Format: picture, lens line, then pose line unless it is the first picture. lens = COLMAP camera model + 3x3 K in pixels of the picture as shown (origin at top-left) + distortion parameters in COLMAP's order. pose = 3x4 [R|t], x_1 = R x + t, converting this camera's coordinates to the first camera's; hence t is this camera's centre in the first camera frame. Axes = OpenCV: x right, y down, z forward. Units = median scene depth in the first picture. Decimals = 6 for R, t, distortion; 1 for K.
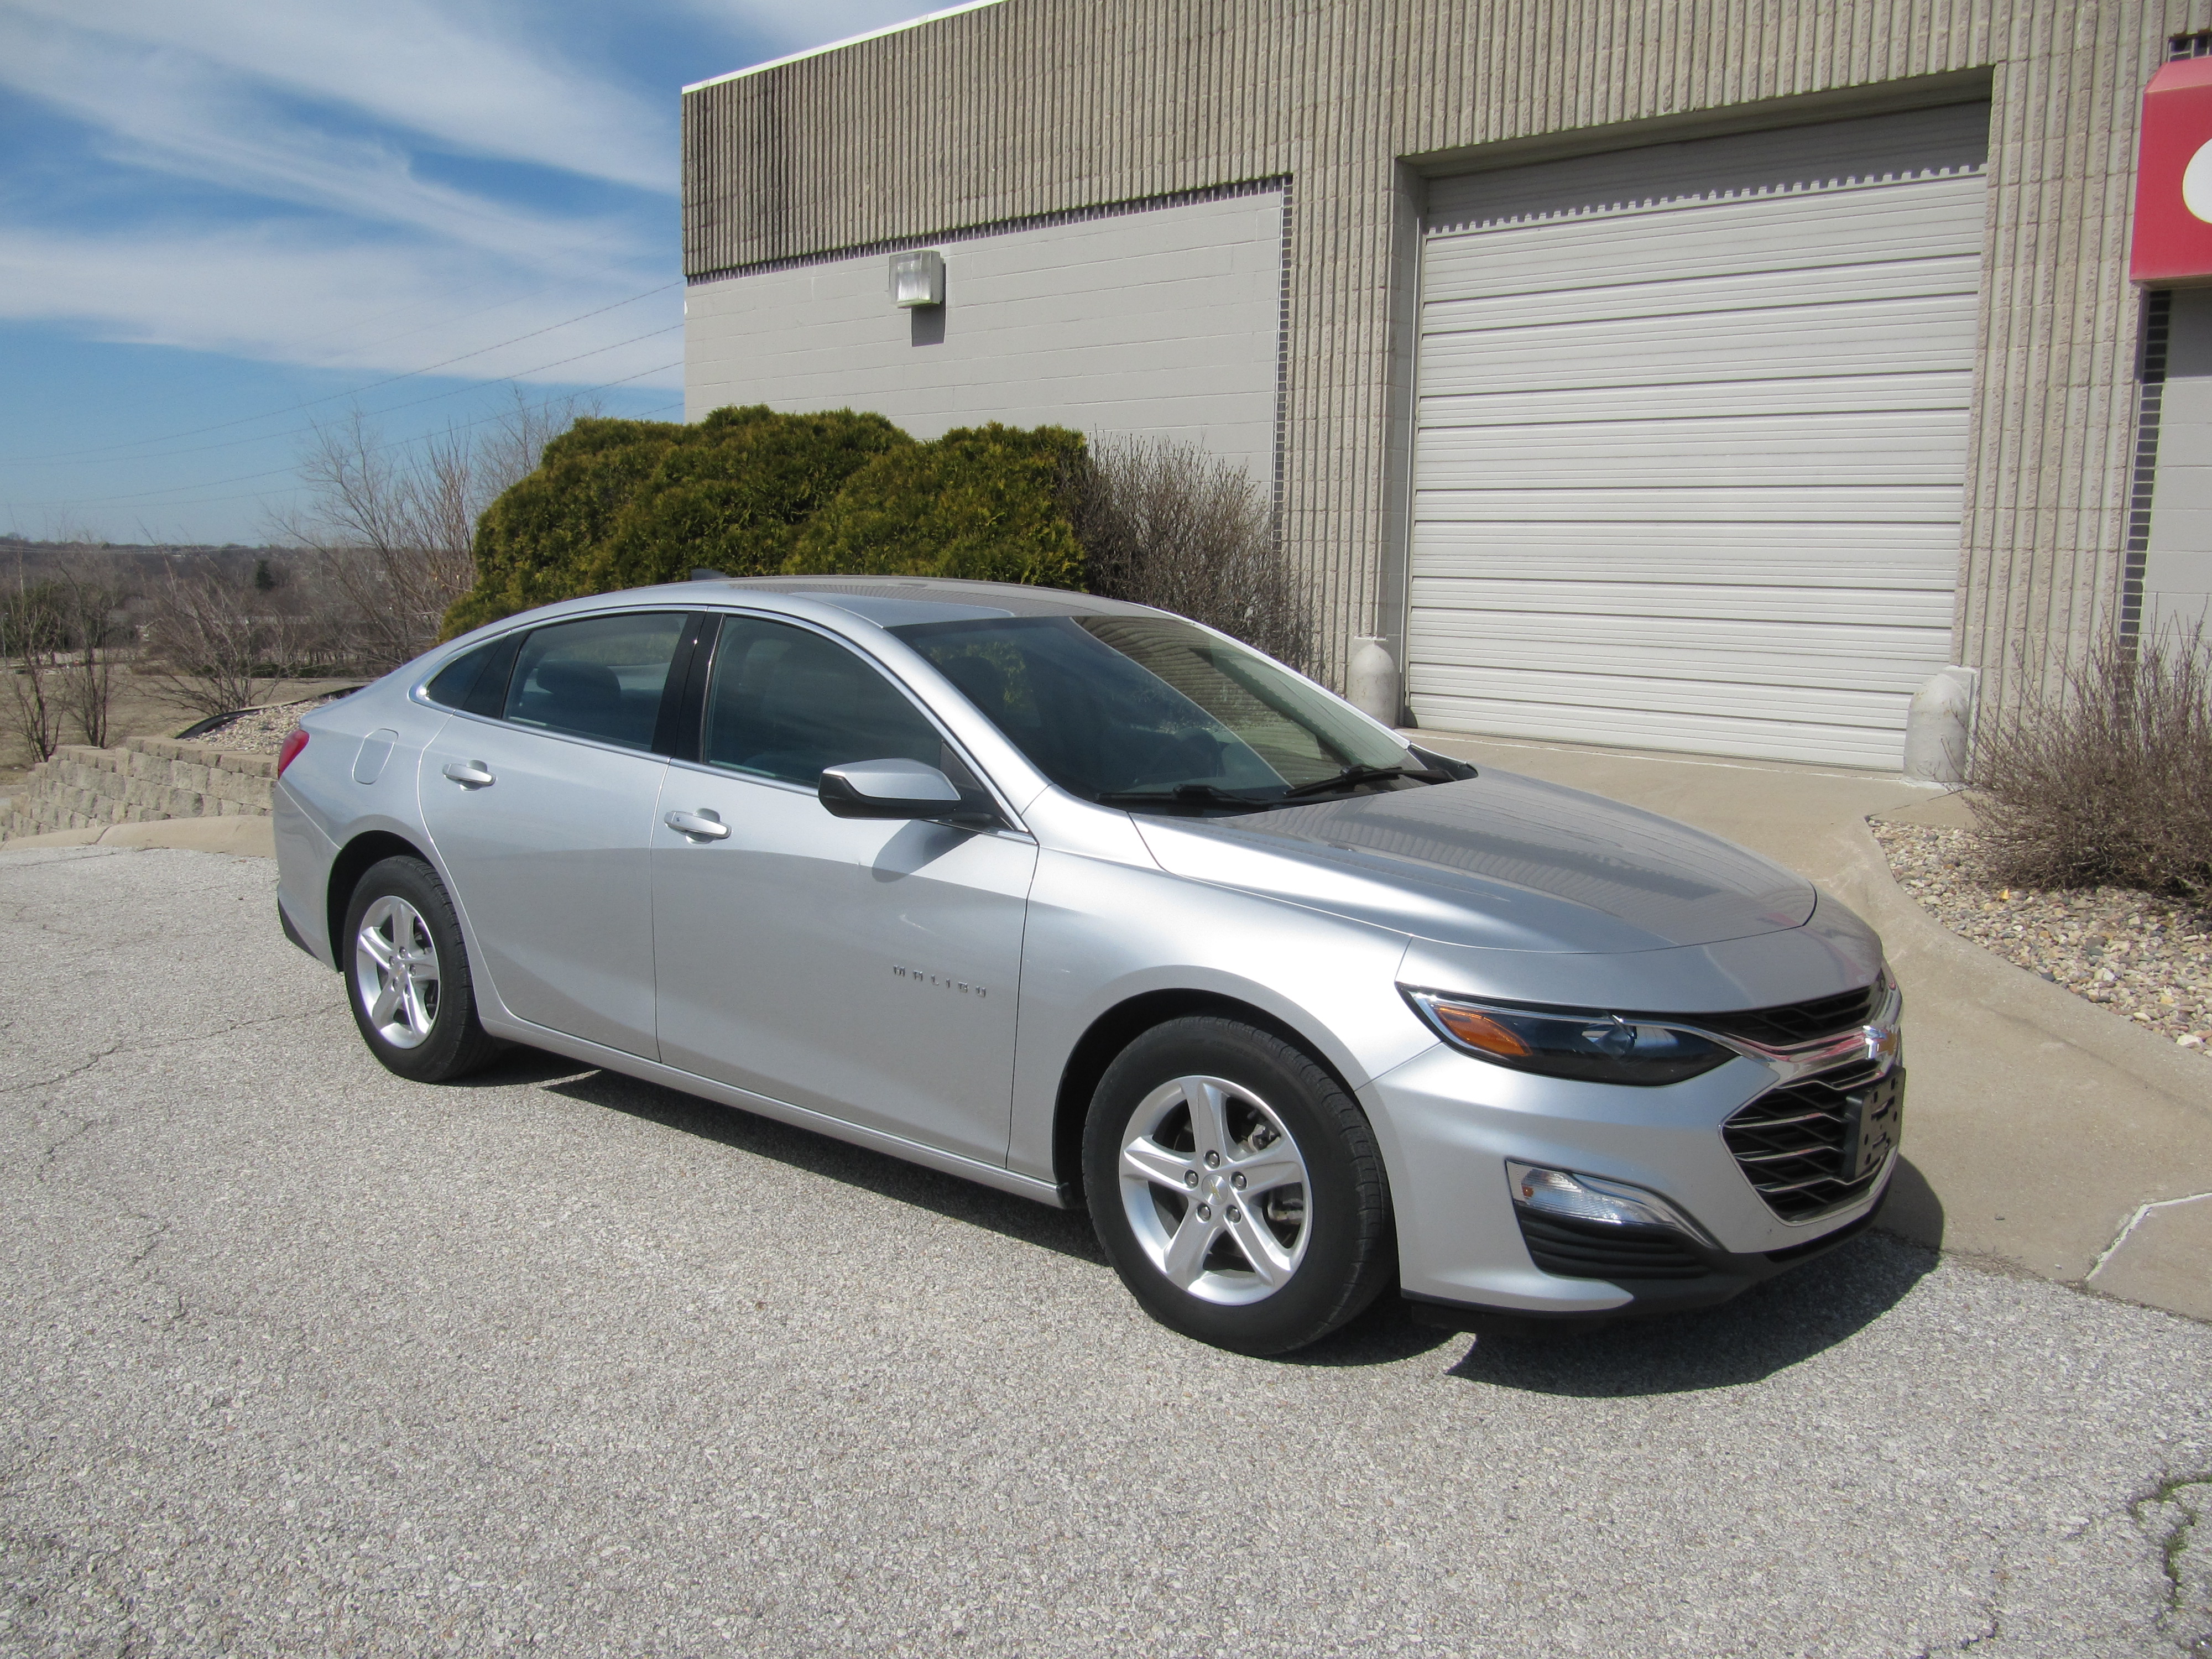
lens RADIAL K [[1830.1, 0, 1106.0], [0, 1830.1, 829.5], [0, 0, 1]] dist [-0.047238, 0.020668]
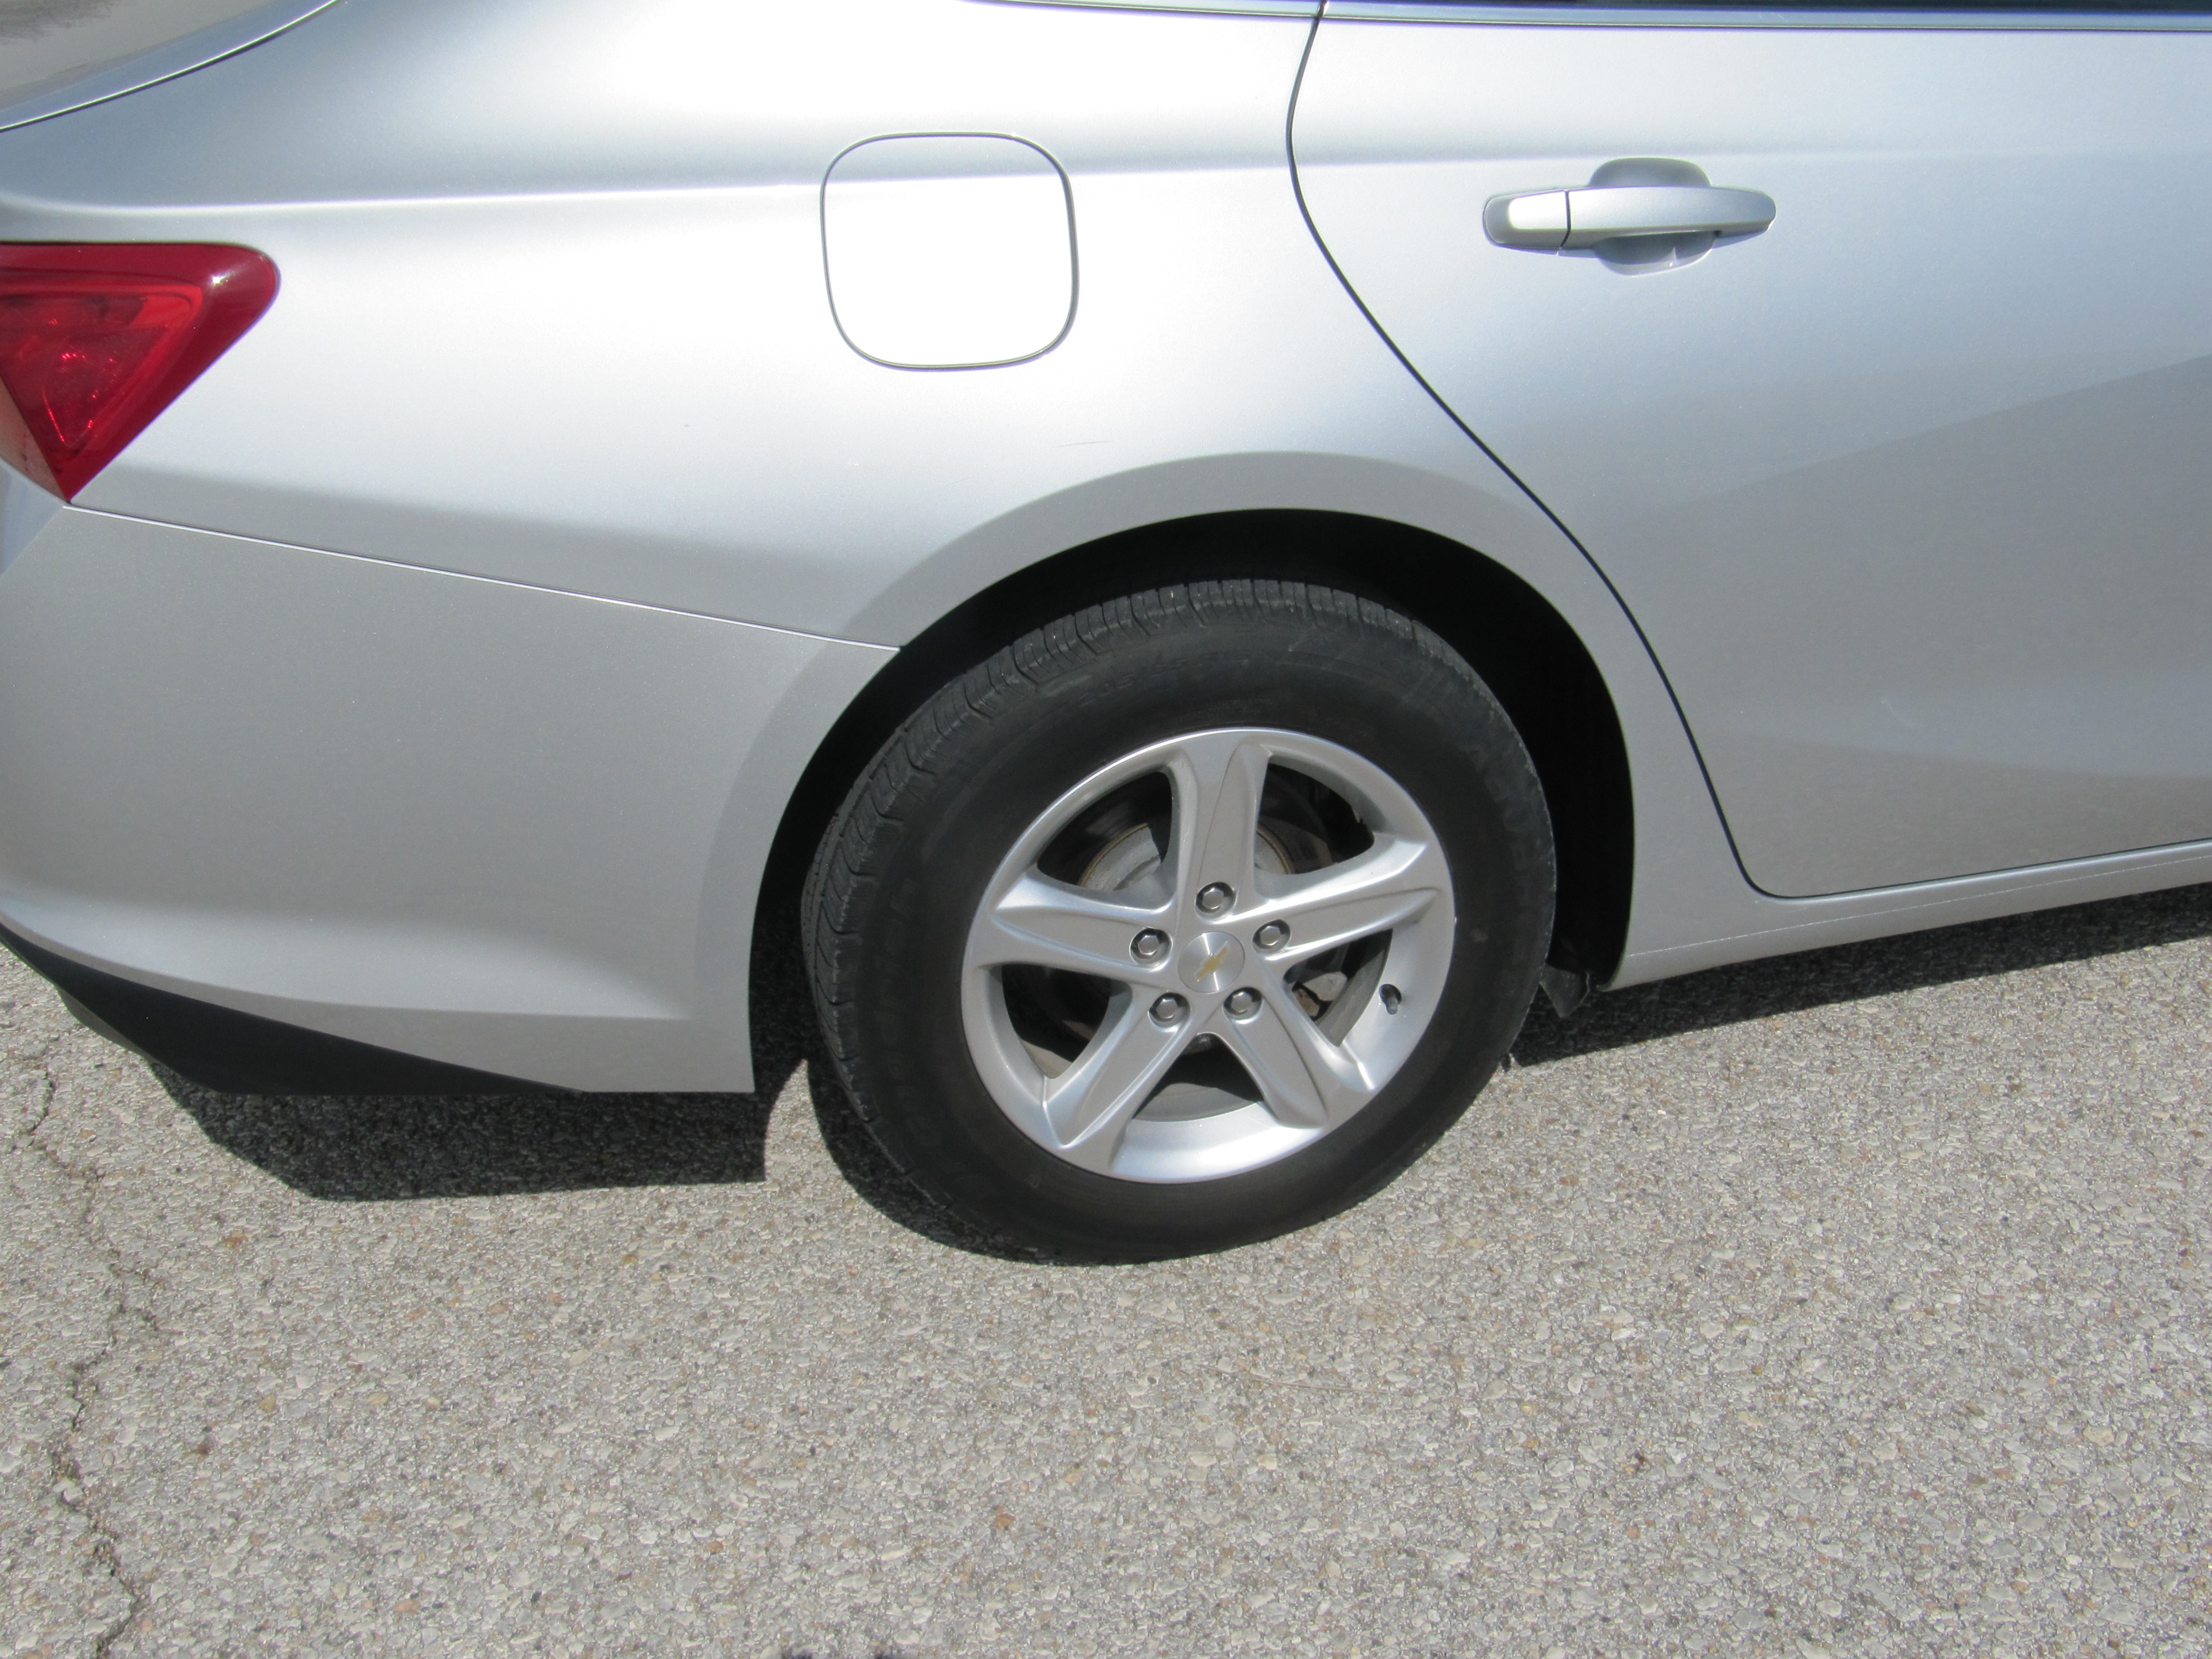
lens RADIAL K [[2040.8, 0, 1121.0], [0, 2040.8, 836.5], [0, 0, 1]] dist [-0.001573, -0.004957]
pose [[0.601029, -0.400409, 0.691691, -0.337955], [0.153708, 0.907204, 0.391604, -0.041038], [-0.784307, -0.129047, 0.606803, 0.438777]]
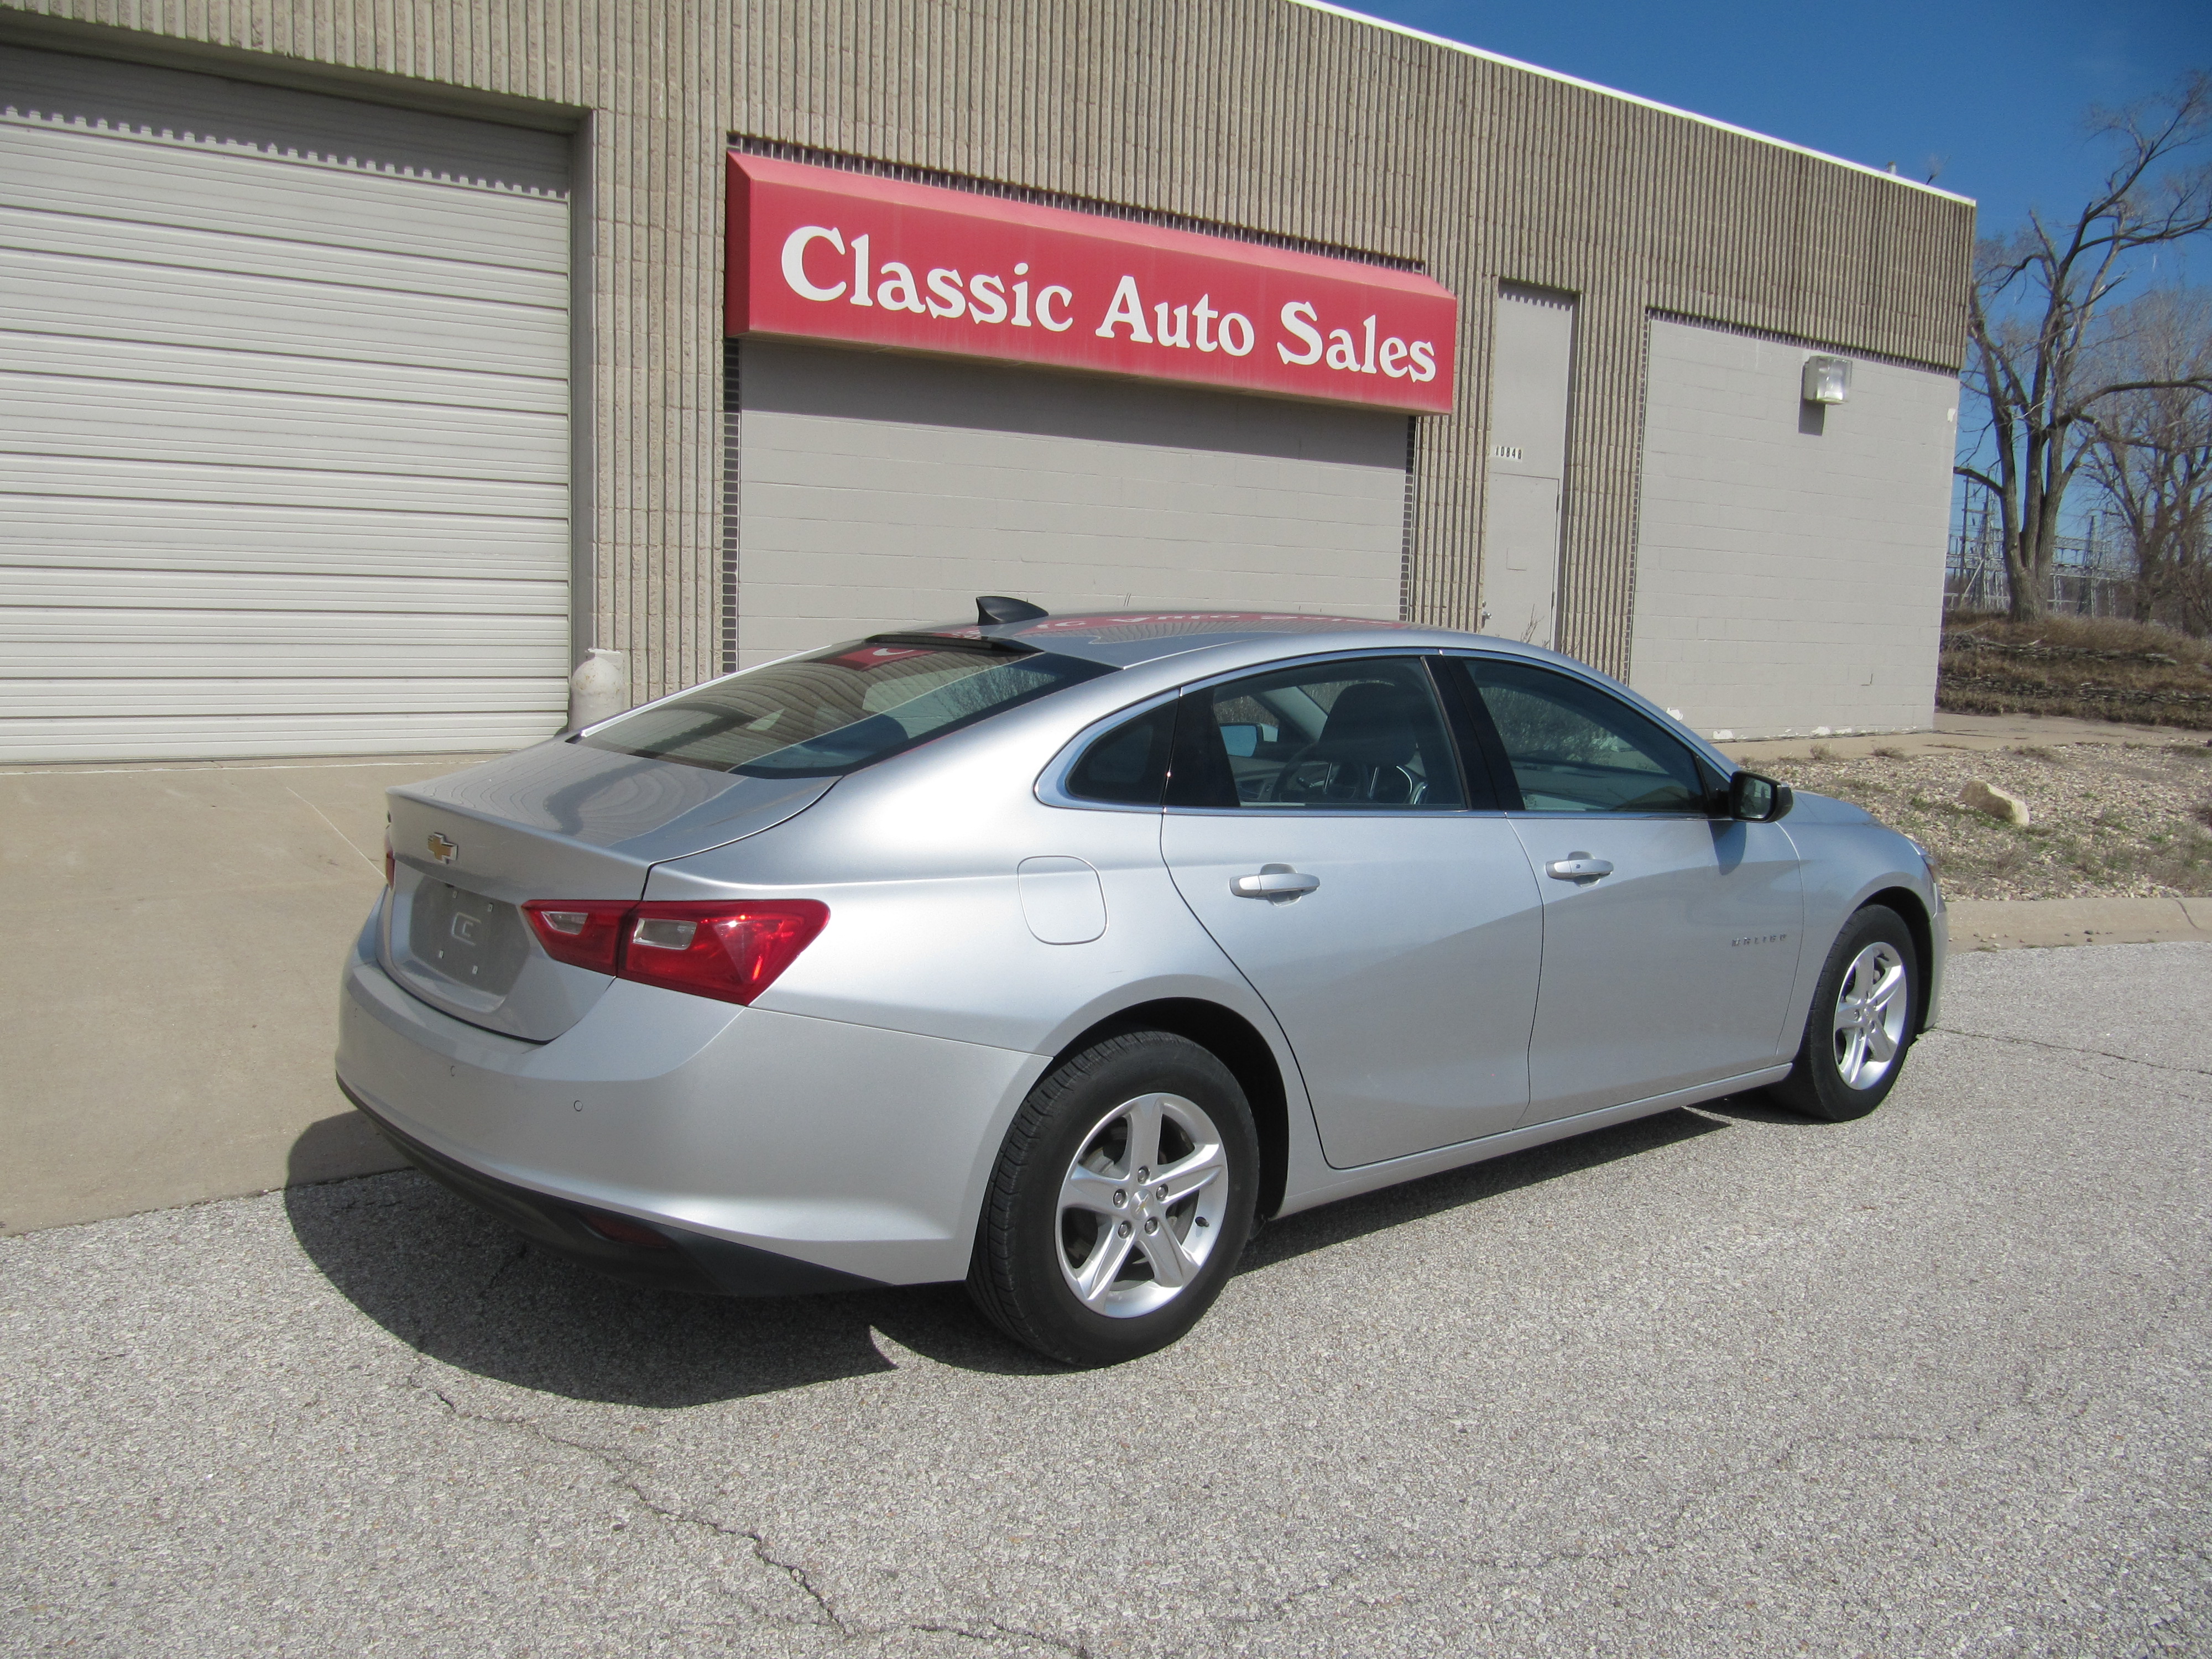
lens RADIAL K [[1830.1, 0, 1106.0], [0, 1830.1, 829.5], [0, 0, 1]] dist [-0.047238, 0.020668]
pose [[0.207591, -0.138307, 0.968389, -0.559253], [0.113463, 0.986677, 0.116596, -0.076335], [-0.971613, 0.085672, 0.220518, 0.461396]]
